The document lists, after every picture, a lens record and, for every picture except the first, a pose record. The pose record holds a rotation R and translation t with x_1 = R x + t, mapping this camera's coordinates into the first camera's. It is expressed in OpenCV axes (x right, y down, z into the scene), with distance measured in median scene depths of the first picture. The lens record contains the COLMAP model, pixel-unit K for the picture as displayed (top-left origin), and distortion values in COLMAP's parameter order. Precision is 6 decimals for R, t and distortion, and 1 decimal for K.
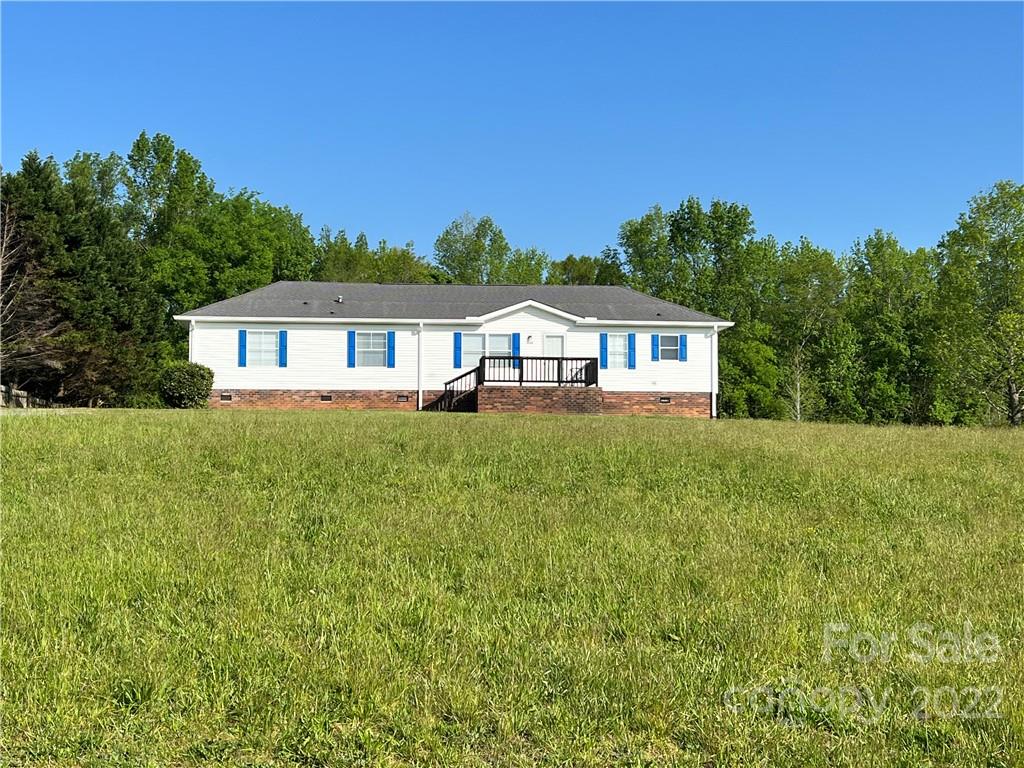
lens RADIAL K [[1437.1, 0, 512.0], [0, 1437.1, 384.0], [0, 0, 1]] dist [0.015102, -0.329947]
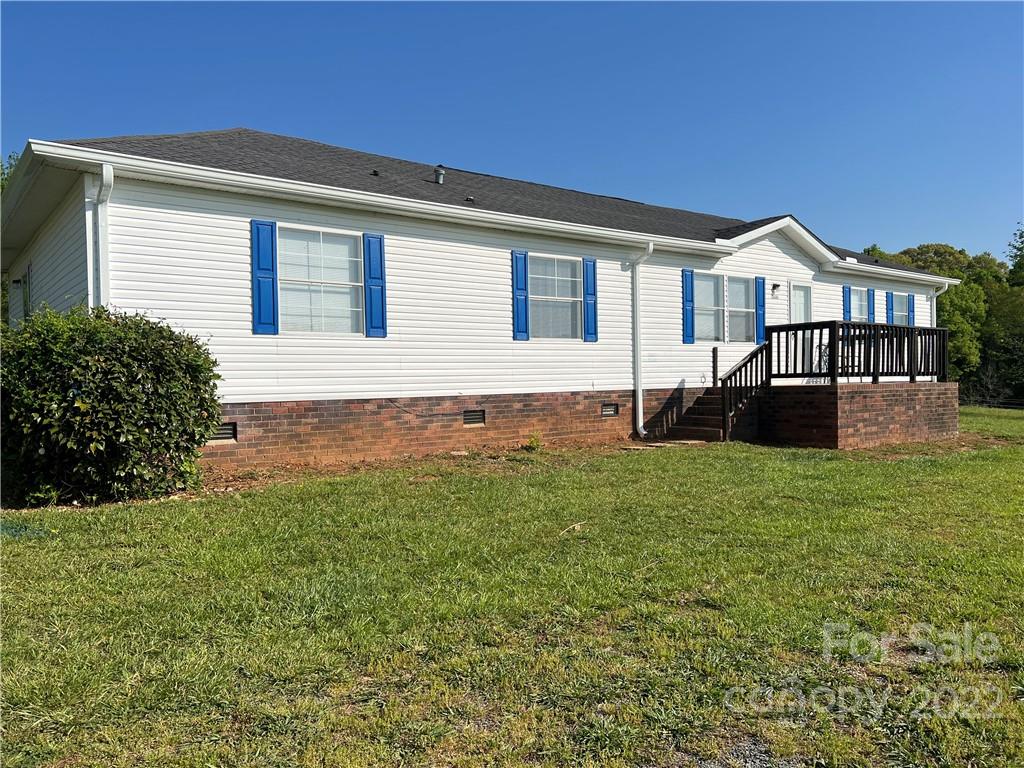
lens RADIAL K [[770.9, 0, 512.8], [0, 770.9, 389.7], [0, 0, 1]] dist [0.068781, -0.084282]
pose [[0.841828, -0.023180, 0.539249, -0.234903], [-0.019604, 0.997105, 0.073466, -0.013419], [-0.539390, -0.072417, 0.838936, 0.812635]]
